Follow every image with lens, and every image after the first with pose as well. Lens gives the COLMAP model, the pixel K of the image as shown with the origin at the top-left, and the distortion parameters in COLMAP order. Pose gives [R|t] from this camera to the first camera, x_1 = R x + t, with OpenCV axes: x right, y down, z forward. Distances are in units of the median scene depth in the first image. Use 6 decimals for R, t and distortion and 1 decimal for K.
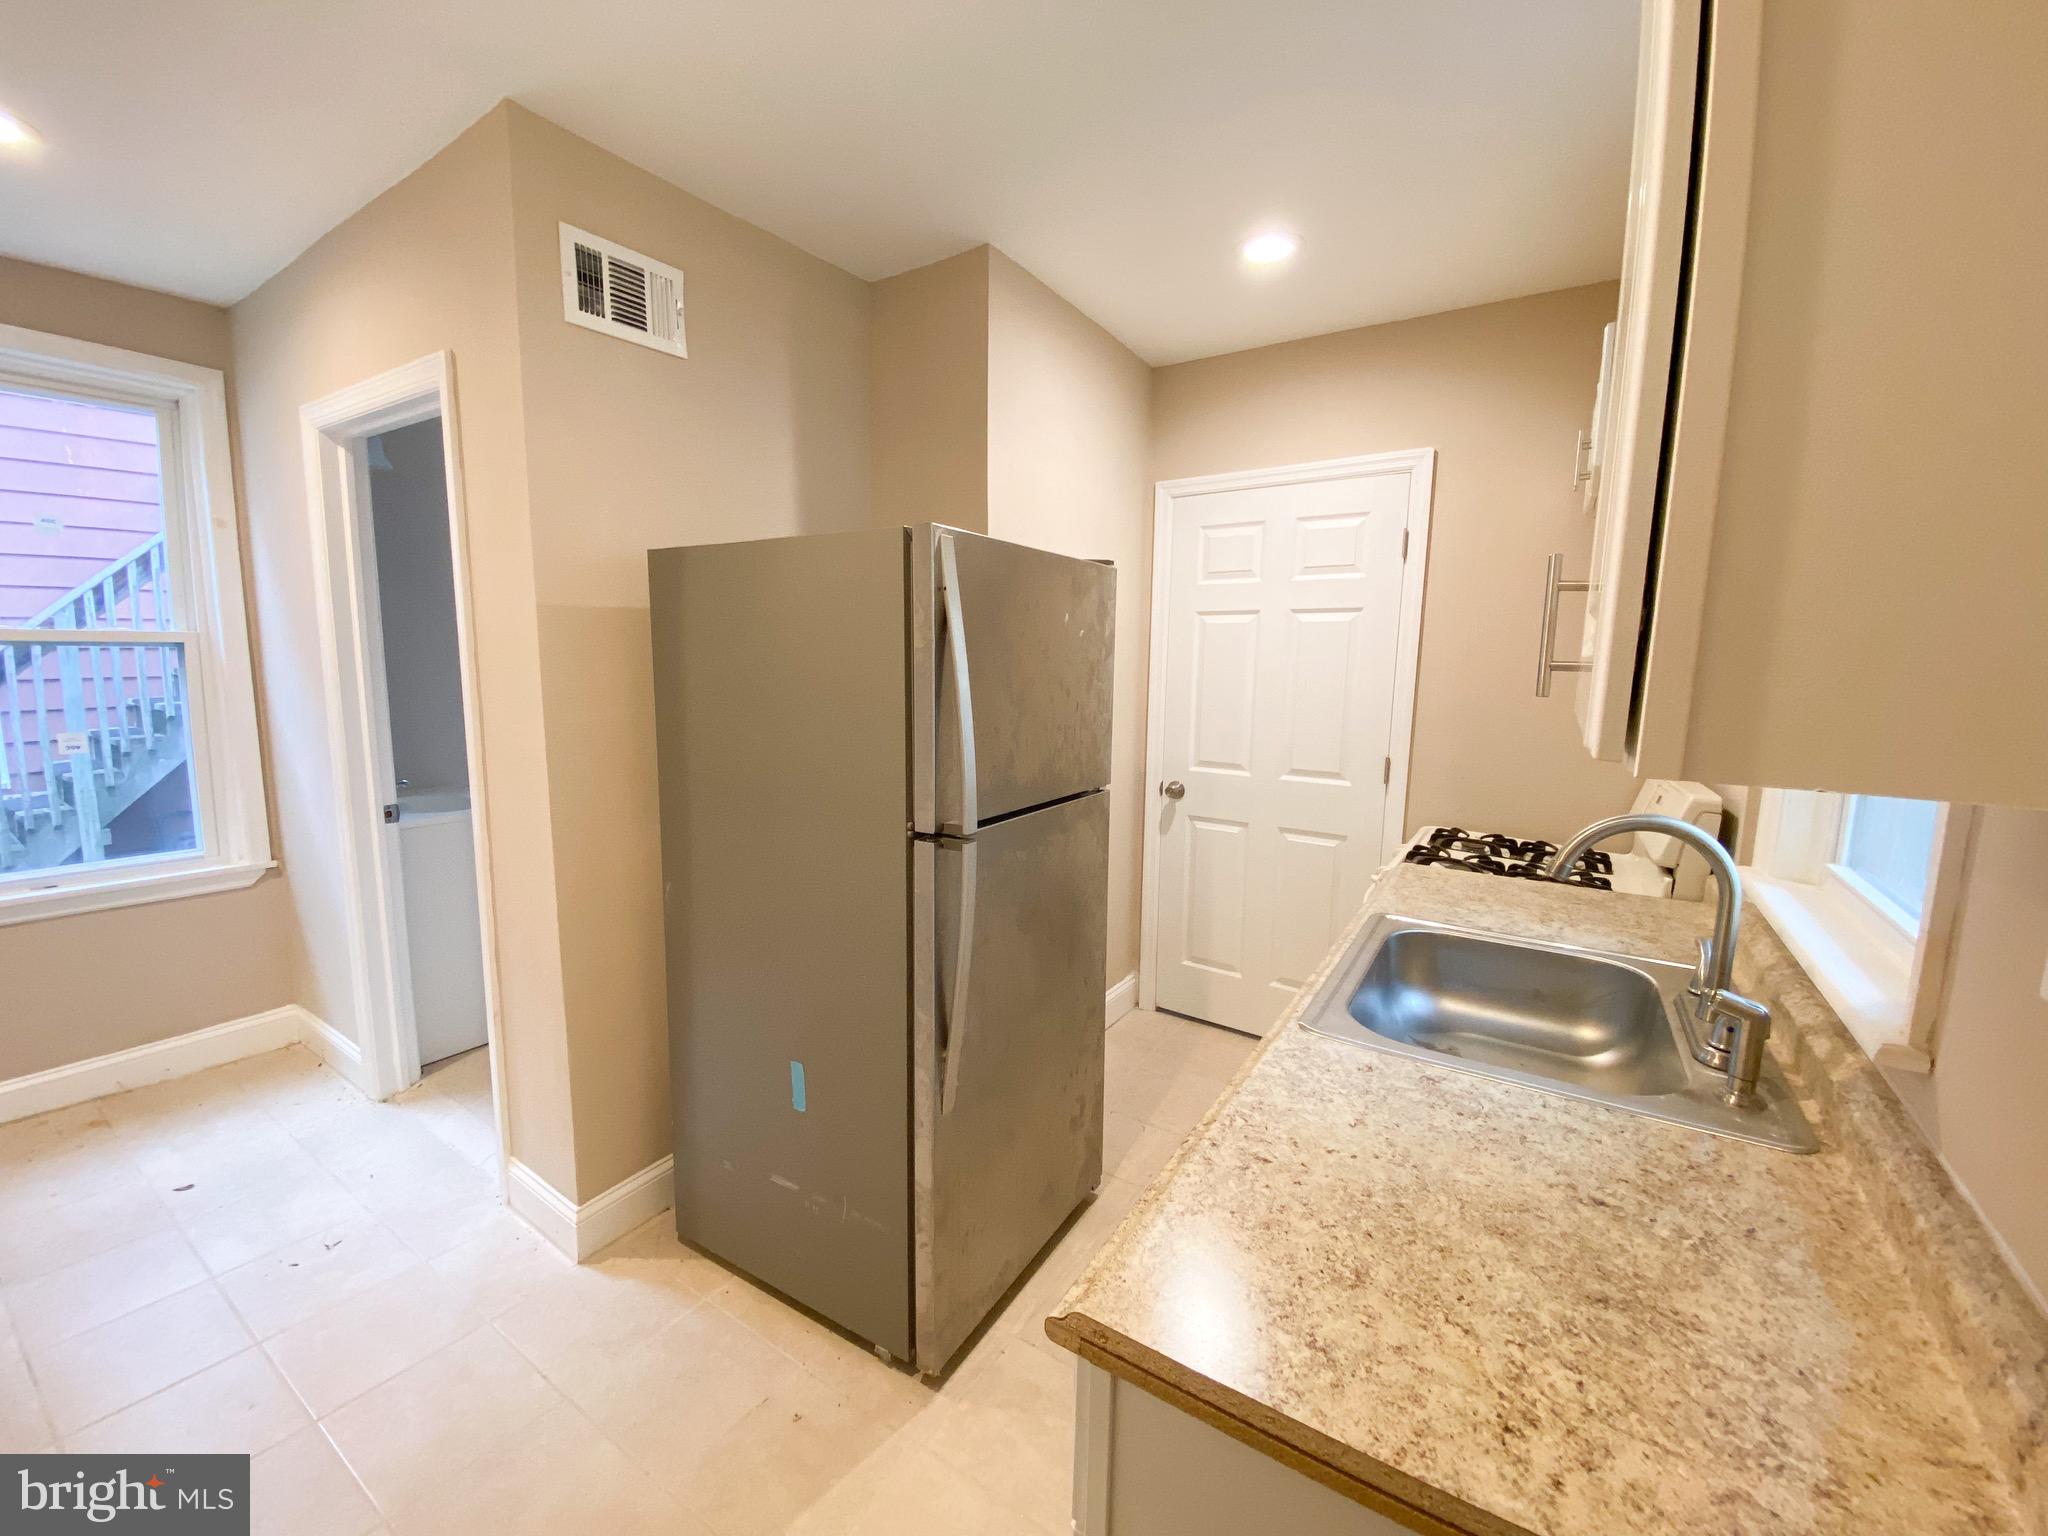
lens RADIAL K [[827.4, 0, 1007.4], [0, 827.4, 768.4], [0, 0, 1]] dist [0.000465, -0.013093]
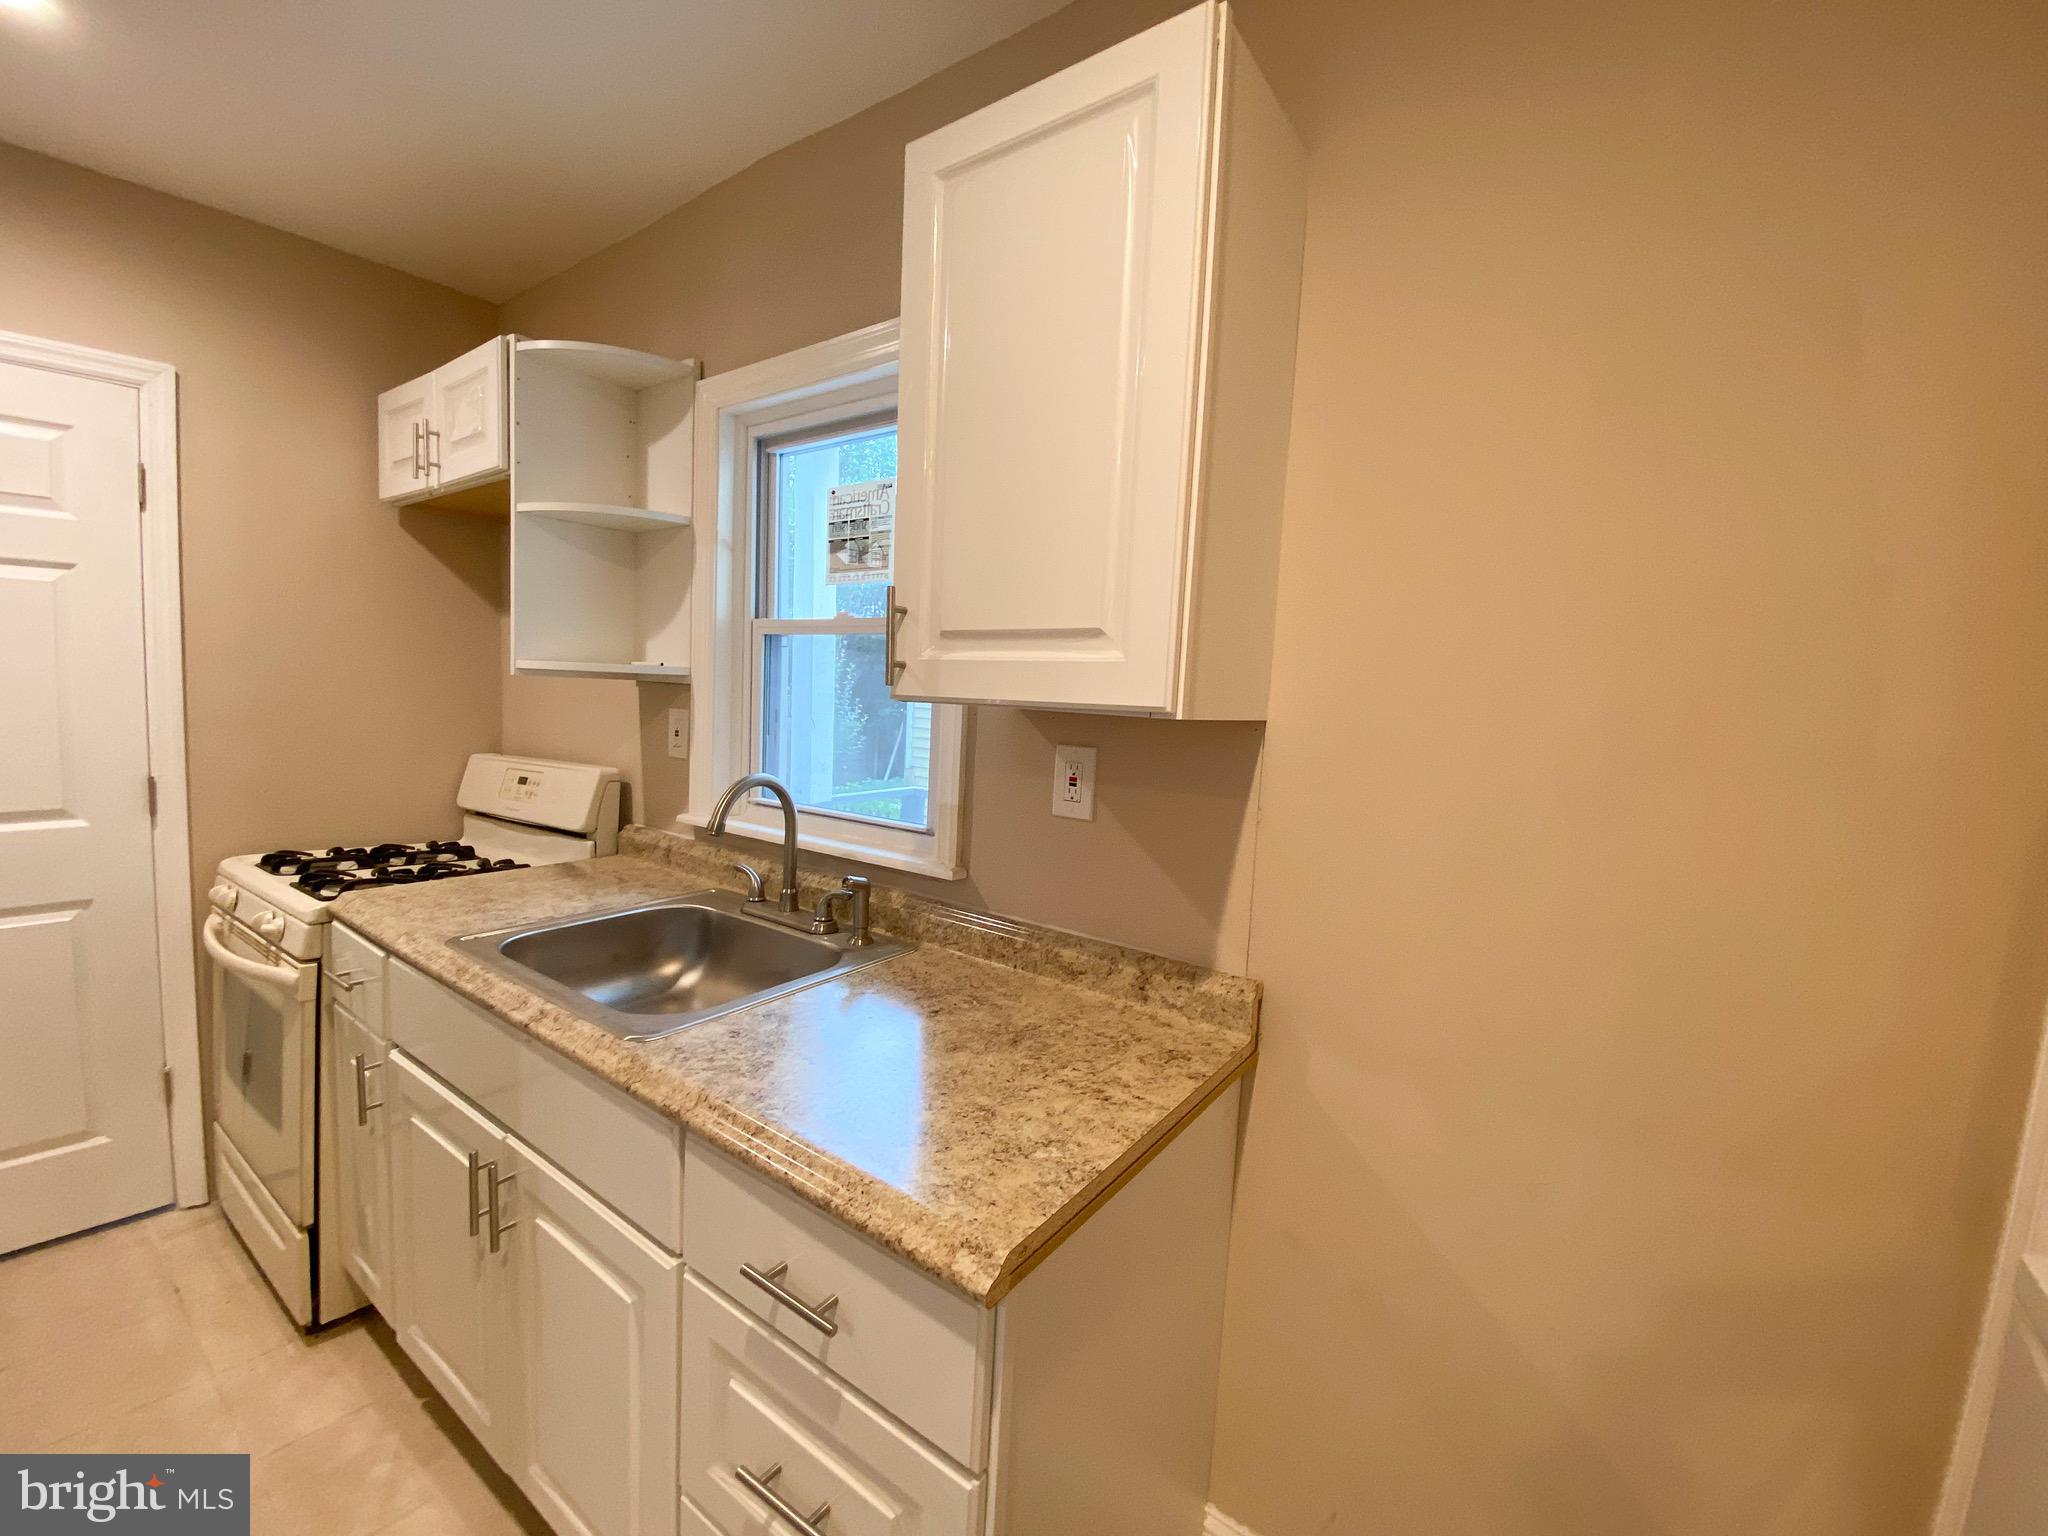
lens RADIAL K [[827.4, 0, 1007.4], [0, 827.4, 768.4], [0, 0, 1]] dist [0.000465, -0.013093]
pose [[0.031855, -0.097726, 0.994703, -0.581531], [0.095666, 0.990937, 0.094293, -0.042276], [-0.994904, 0.092156, 0.040915, 0.574141]]
